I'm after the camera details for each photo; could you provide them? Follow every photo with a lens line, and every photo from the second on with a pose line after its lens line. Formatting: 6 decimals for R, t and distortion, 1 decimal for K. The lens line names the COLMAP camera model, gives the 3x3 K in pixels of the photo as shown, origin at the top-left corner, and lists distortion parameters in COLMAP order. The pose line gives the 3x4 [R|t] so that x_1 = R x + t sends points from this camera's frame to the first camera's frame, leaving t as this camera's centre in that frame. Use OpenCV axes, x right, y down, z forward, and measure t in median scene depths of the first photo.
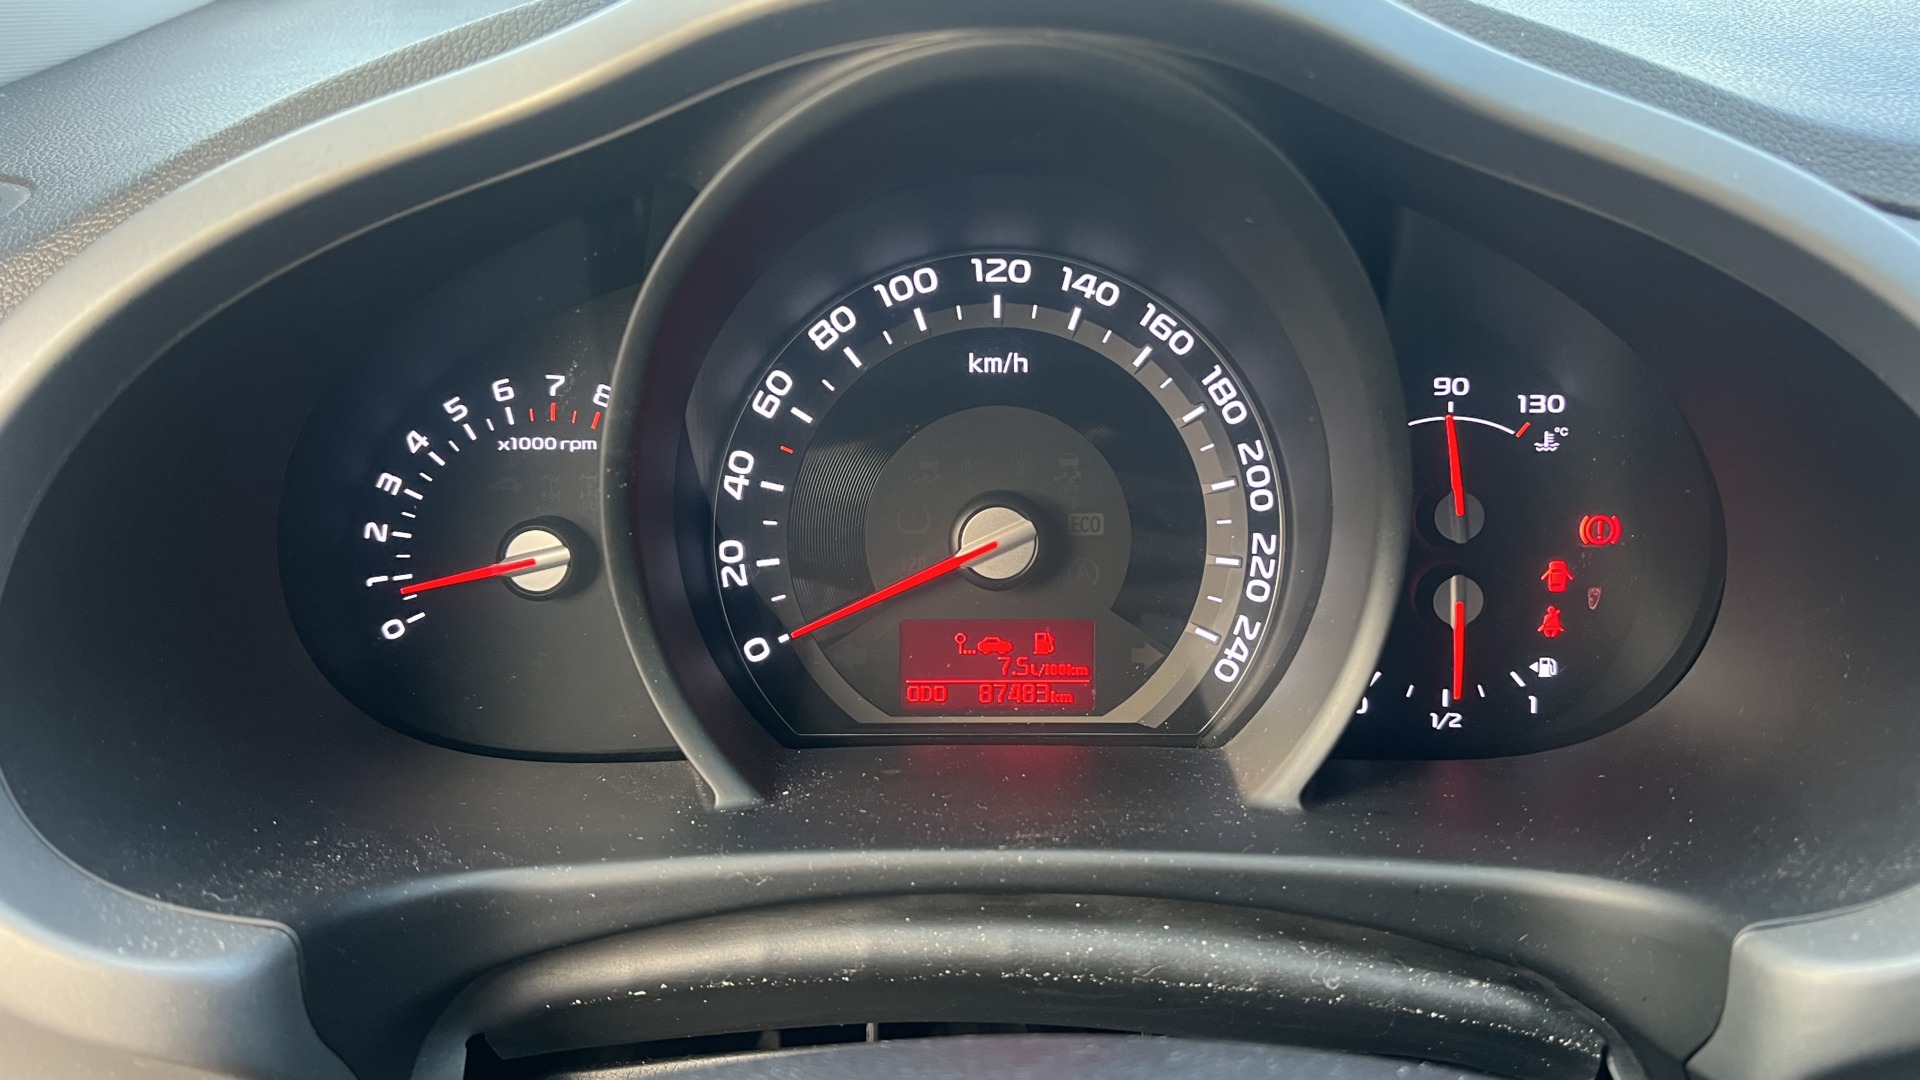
lens RADIAL K [[1537.7, 0, 961.7], [0, 1537.7, 535.0], [0, 0, 1]] dist [-0.002849, -0.001245]
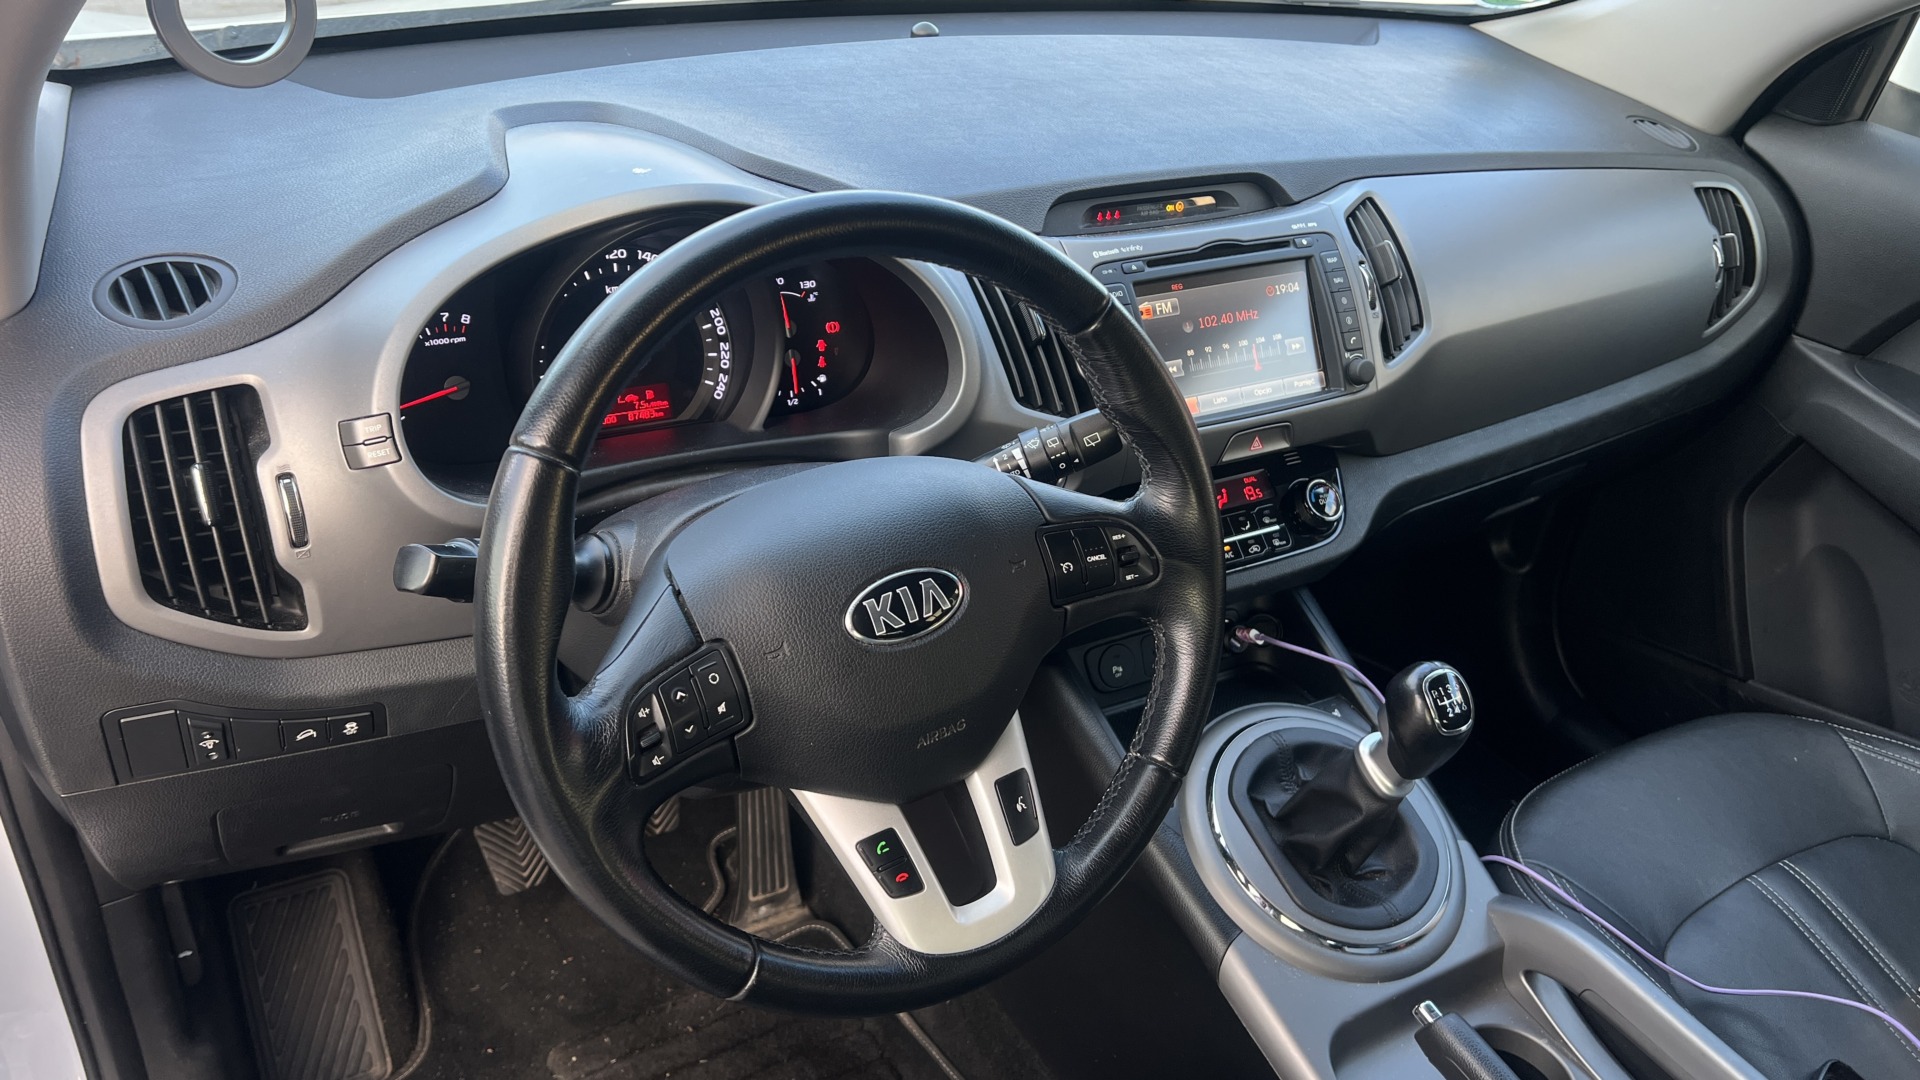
lens RADIAL K [[1537.7, 0, 958.7], [0, 1537.7, 539.5], [0, 0, 1]] dist [-0.002849, -0.001245]
pose [[0.845443, -0.182369, 0.501963, -0.878119], [0.126913, 0.981572, 0.142861, 0.005056], [-0.518767, -0.057075, 0.853009, -1.551818]]
